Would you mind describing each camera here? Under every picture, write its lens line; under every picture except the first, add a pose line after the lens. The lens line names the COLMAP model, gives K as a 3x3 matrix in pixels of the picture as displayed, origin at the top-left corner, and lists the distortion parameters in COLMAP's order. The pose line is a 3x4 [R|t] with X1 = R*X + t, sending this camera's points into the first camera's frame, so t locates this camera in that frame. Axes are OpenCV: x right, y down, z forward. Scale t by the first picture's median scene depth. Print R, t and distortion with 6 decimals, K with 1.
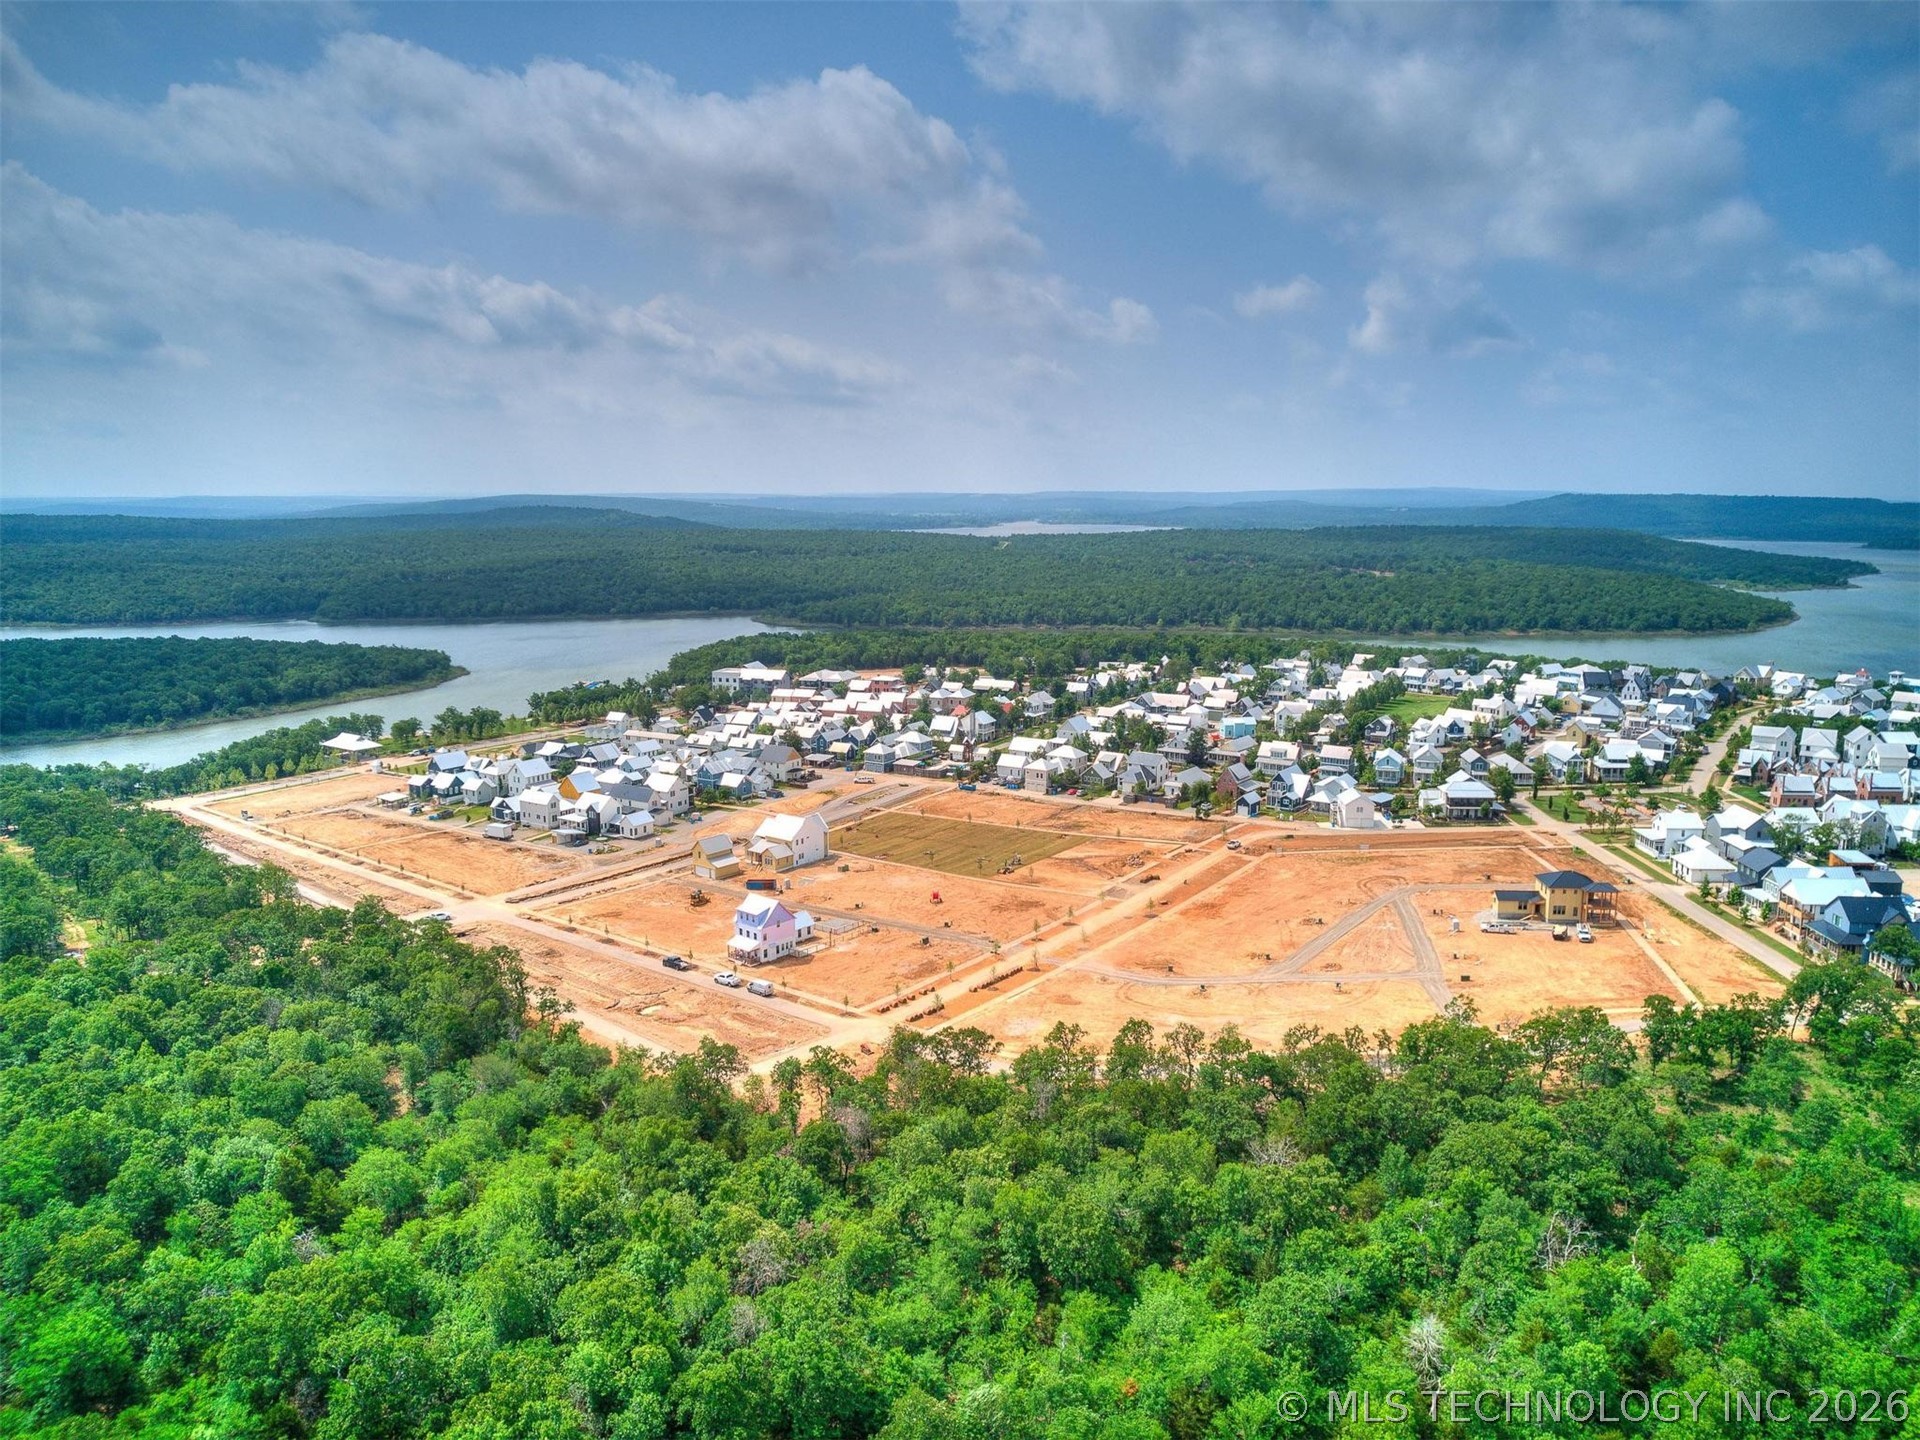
lens RADIAL K [[1382.6, 0, 966.6], [0, 1382.6, 753.6], [0, 0, 1]] dist [-0.041382, -0.003596]
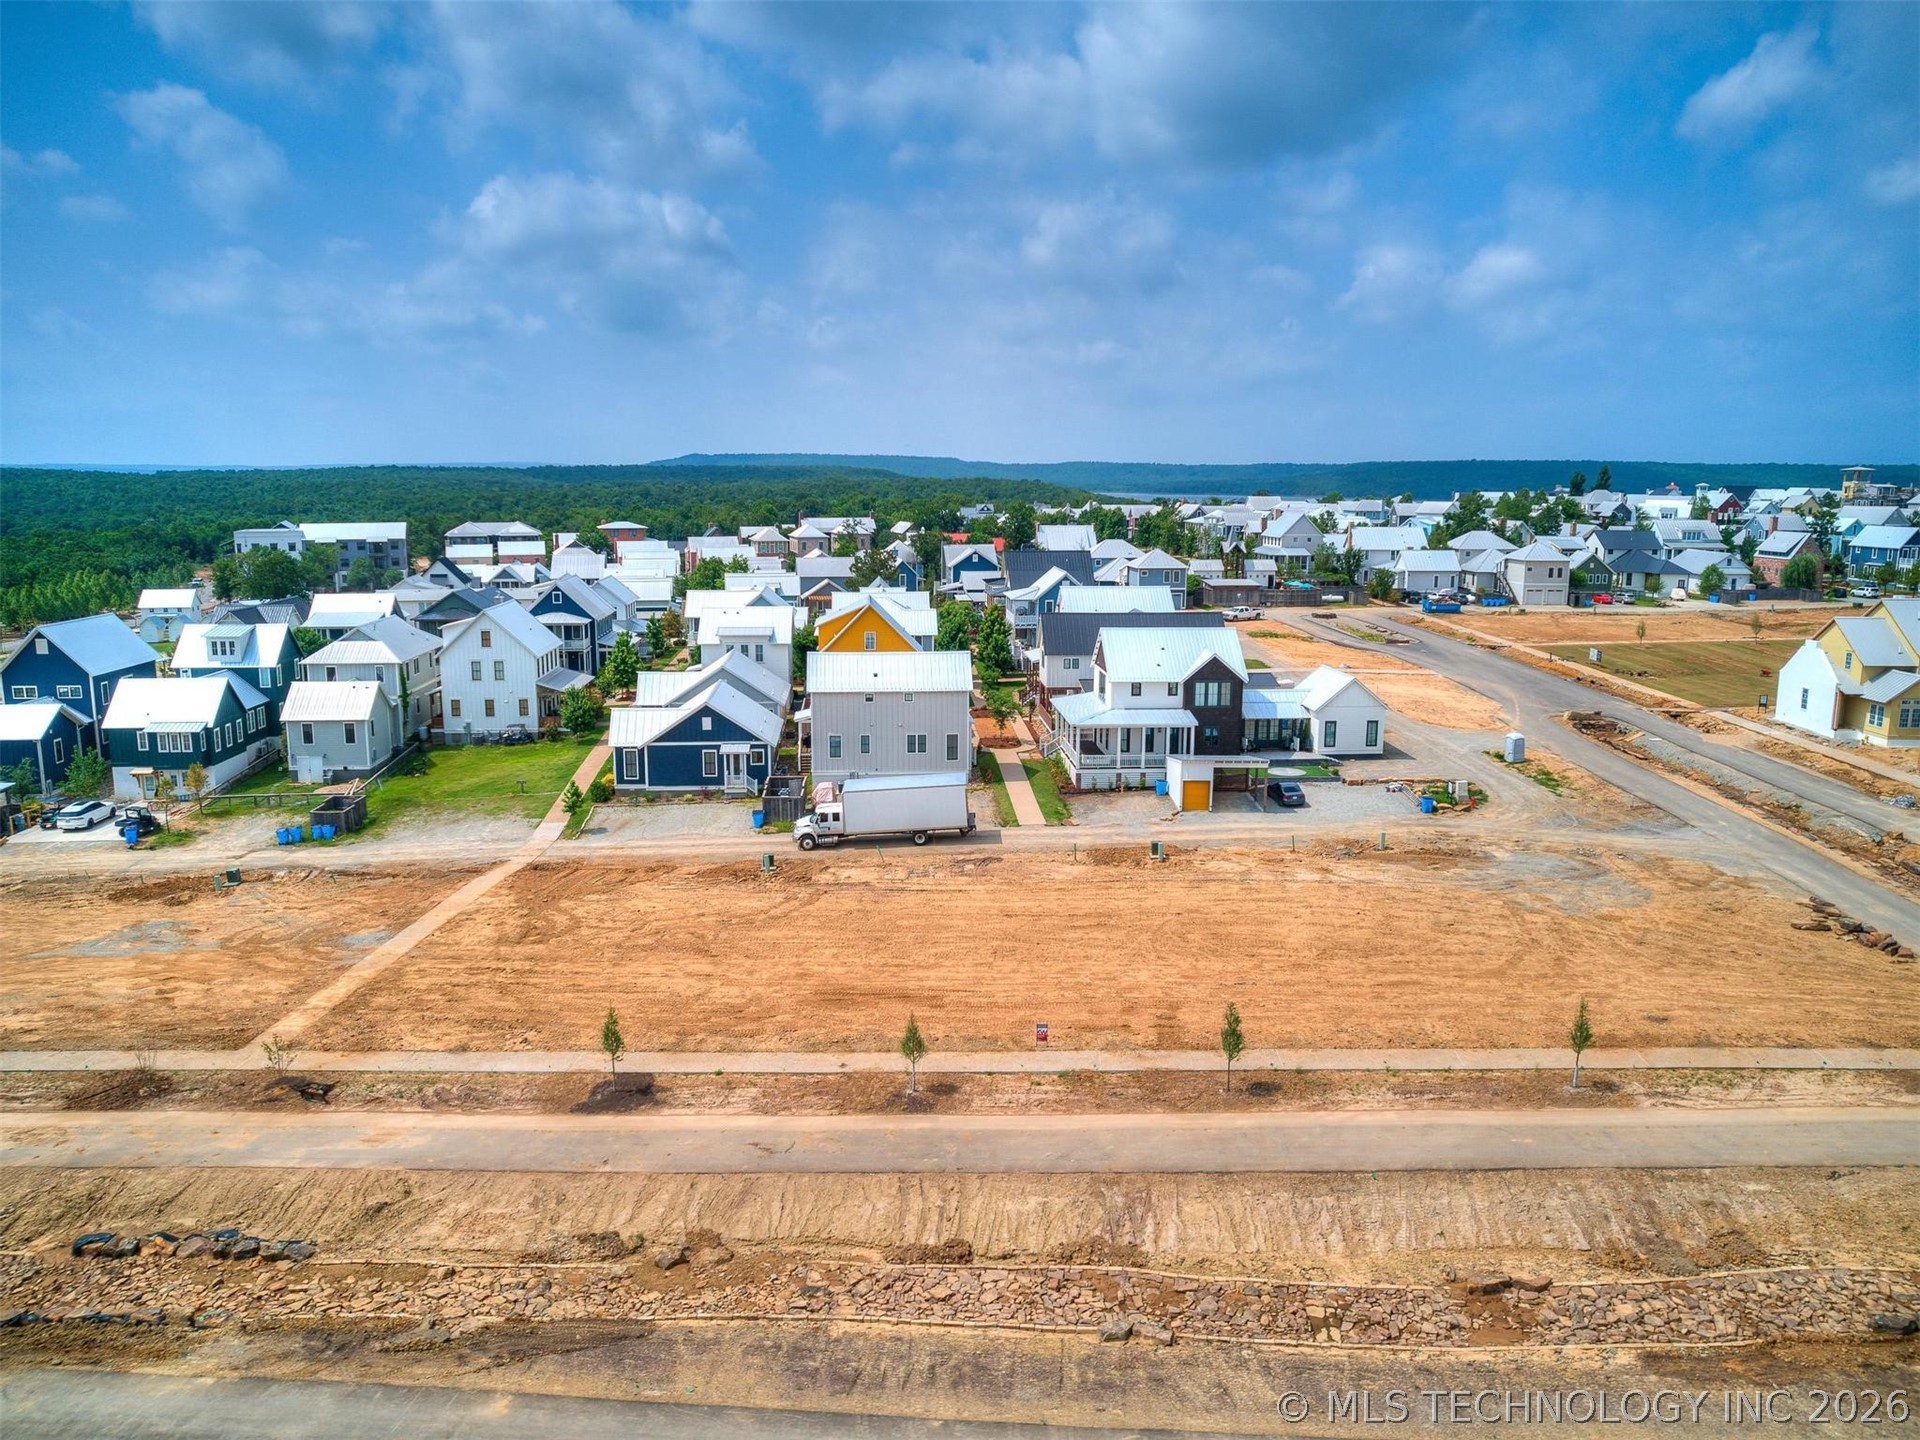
lens RADIAL K [[1382.3, 0, 964.0], [0, 1382.3, 667.9], [0, 0, 1]] dist [-0.078167, 0.084170]
pose [[0.783668, -0.079067, 0.616128, -0.493901], [0.109858, 0.993873, -0.012188, 0.038137], [-0.611389, 0.077238, 0.787552, 0.835717]]
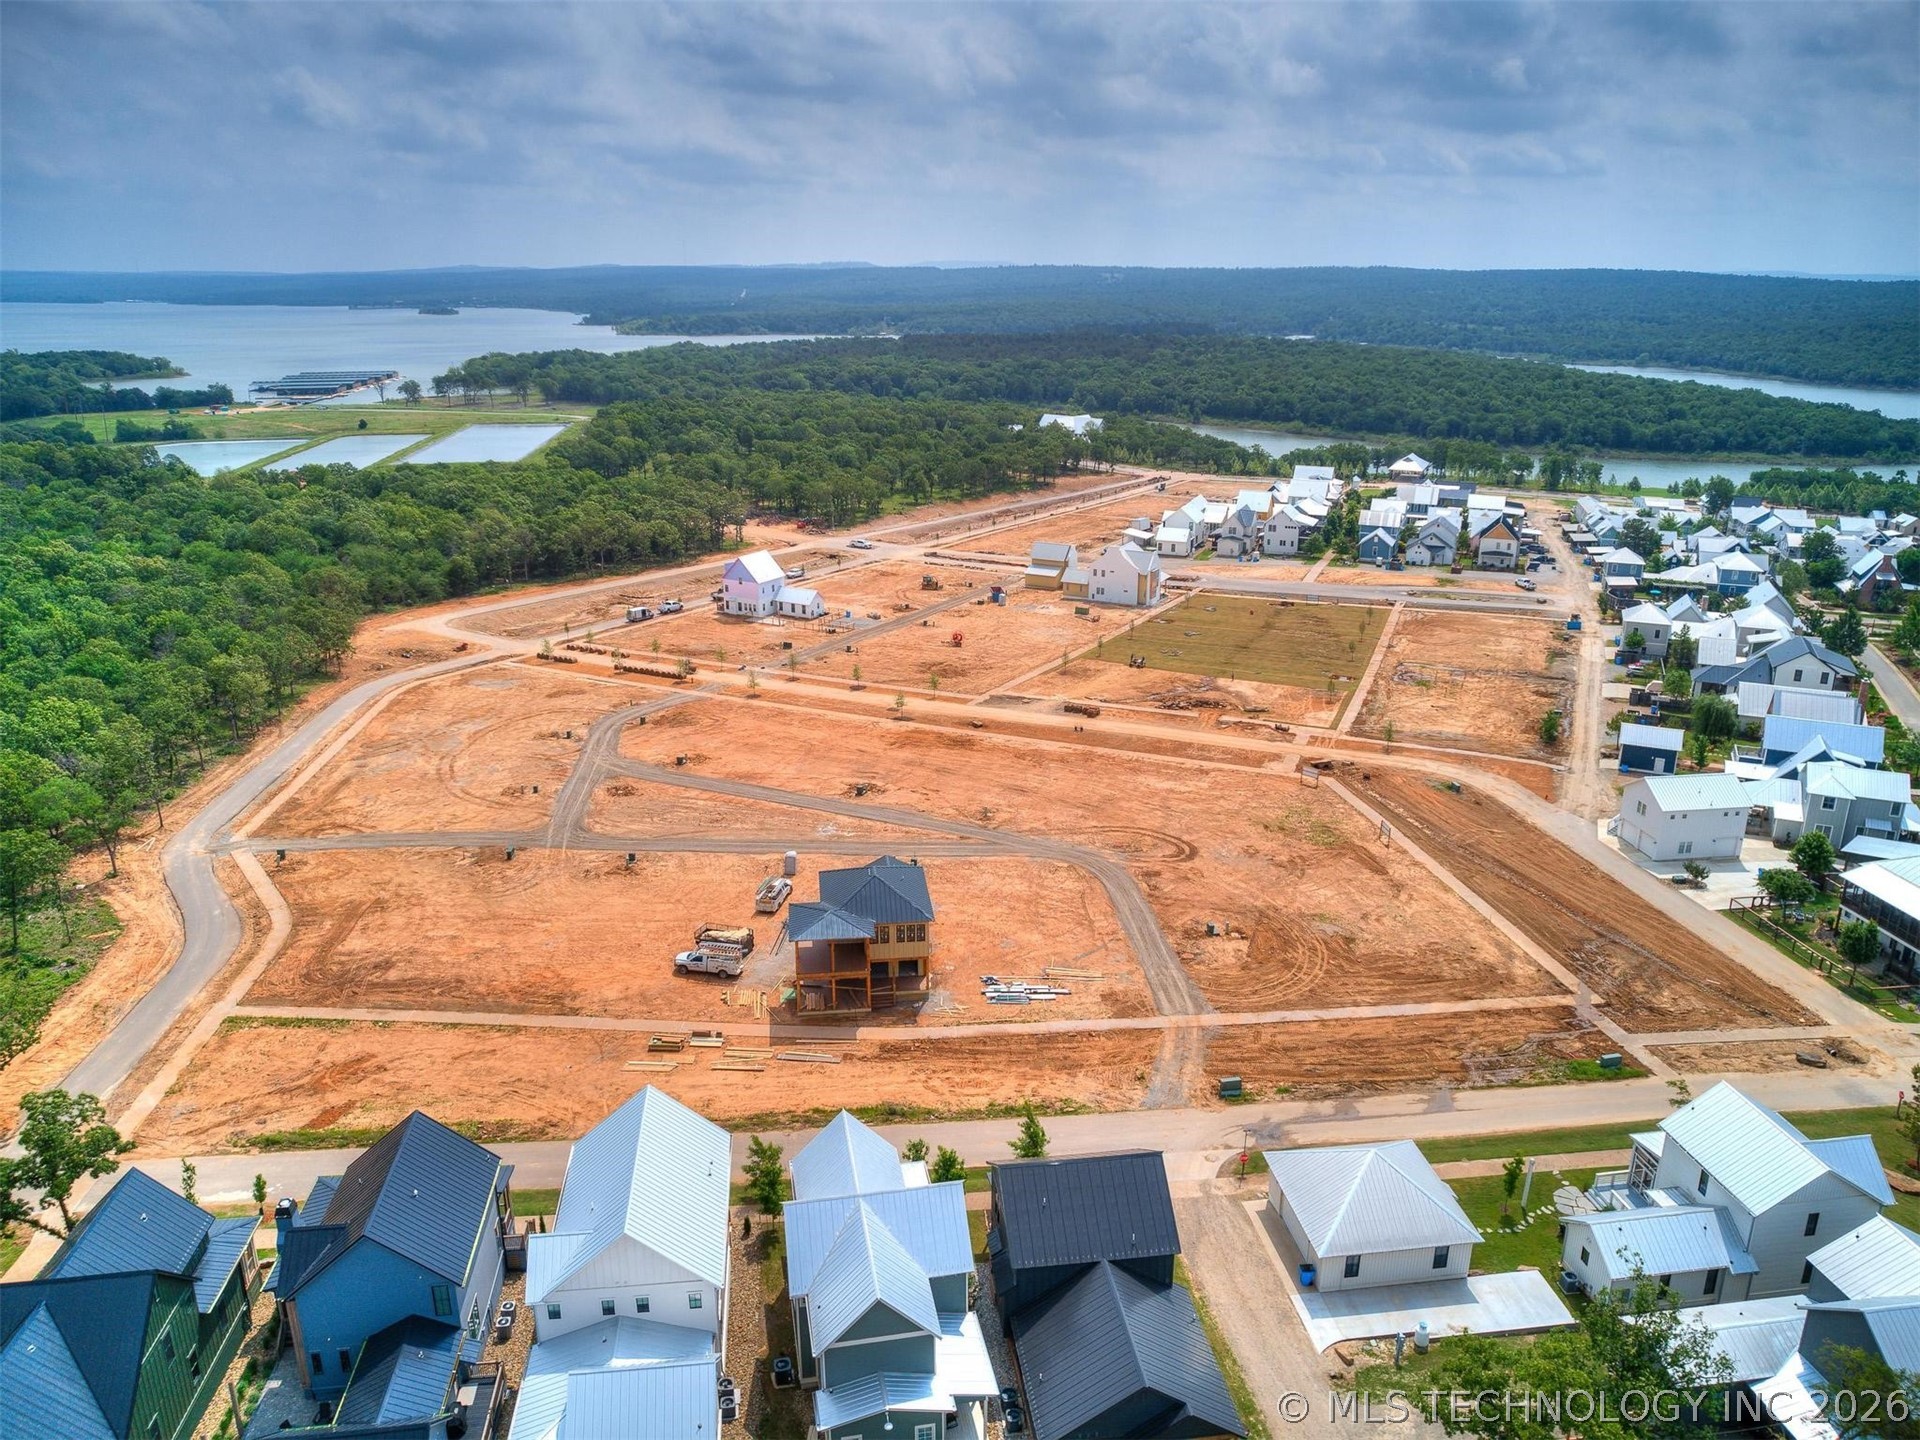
lens RADIAL K [[1375.0, 0, 960.0], [0, 1375.0, 720.0], [0, 0, 1]] dist [-0.052373, 0.025188]
pose [[0.184220, 0.307462, -0.933558, 0.618710], [-0.184184, 0.943787, 0.274486, -0.059624], [0.965474, 0.121381, 0.230494, 0.691708]]
